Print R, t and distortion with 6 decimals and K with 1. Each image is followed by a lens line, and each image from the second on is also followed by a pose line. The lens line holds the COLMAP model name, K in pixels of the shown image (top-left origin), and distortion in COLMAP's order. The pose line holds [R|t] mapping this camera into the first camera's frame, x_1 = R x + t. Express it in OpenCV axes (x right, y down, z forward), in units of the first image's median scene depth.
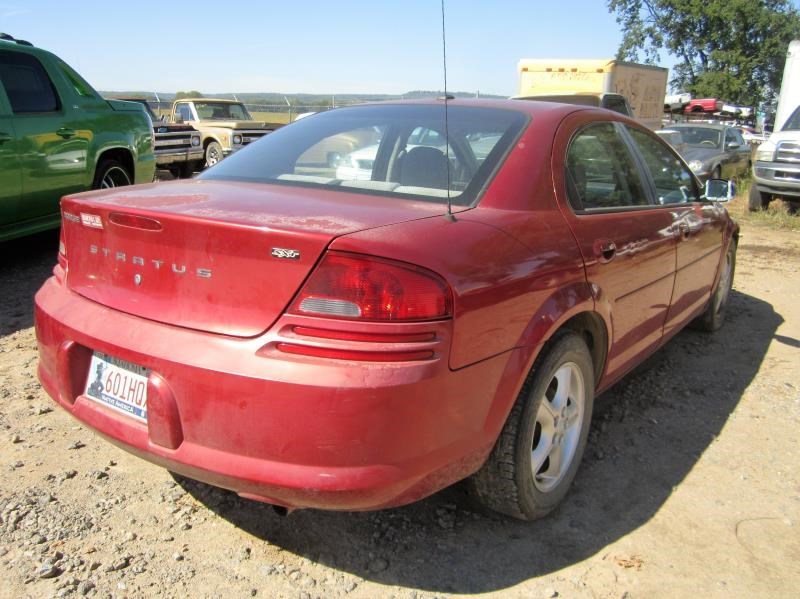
lens RADIAL K [[667.4, 0, 400.0], [0, 667.4, 301.1], [0, 0, 1]] dist [-0.045650, 0.012753]
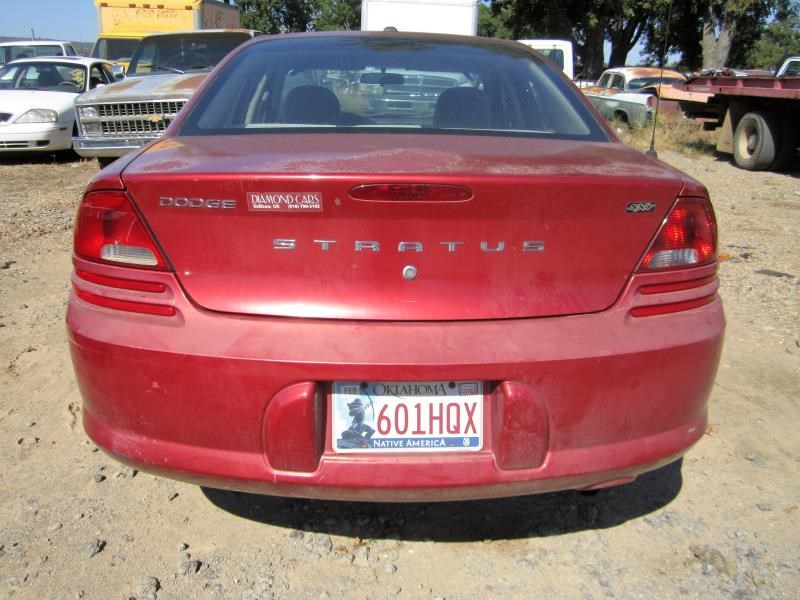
lens RADIAL K [[667.4, 0, 395.7], [0, 667.4, 299.1], [0, 0, 1]] dist [-0.045650, 0.012753]
pose [[0.803691, -0.202566, 0.559506, -0.813324], [0.157581, 0.979156, 0.128145, -0.099292], [-0.573802, -0.014821, 0.818860, 0.398090]]
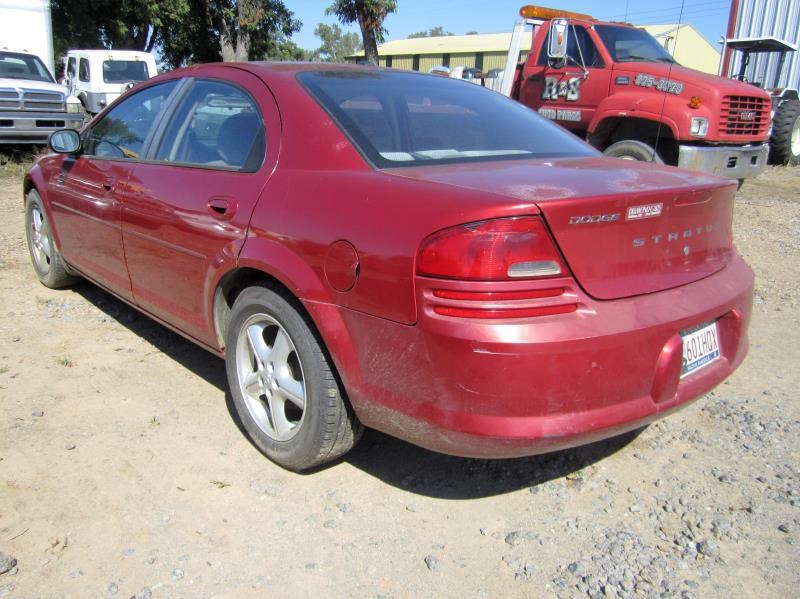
lens RADIAL K [[667.4, 0, 402.0], [0, 667.4, 299.1], [0, 0, 1]] dist [-0.045650, 0.012753]
pose [[0.266281, -0.300306, 0.915921, -1.520660], [0.226456, 0.943122, 0.243388, -0.324678], [-0.936916, 0.142606, 0.319142, 1.084556]]
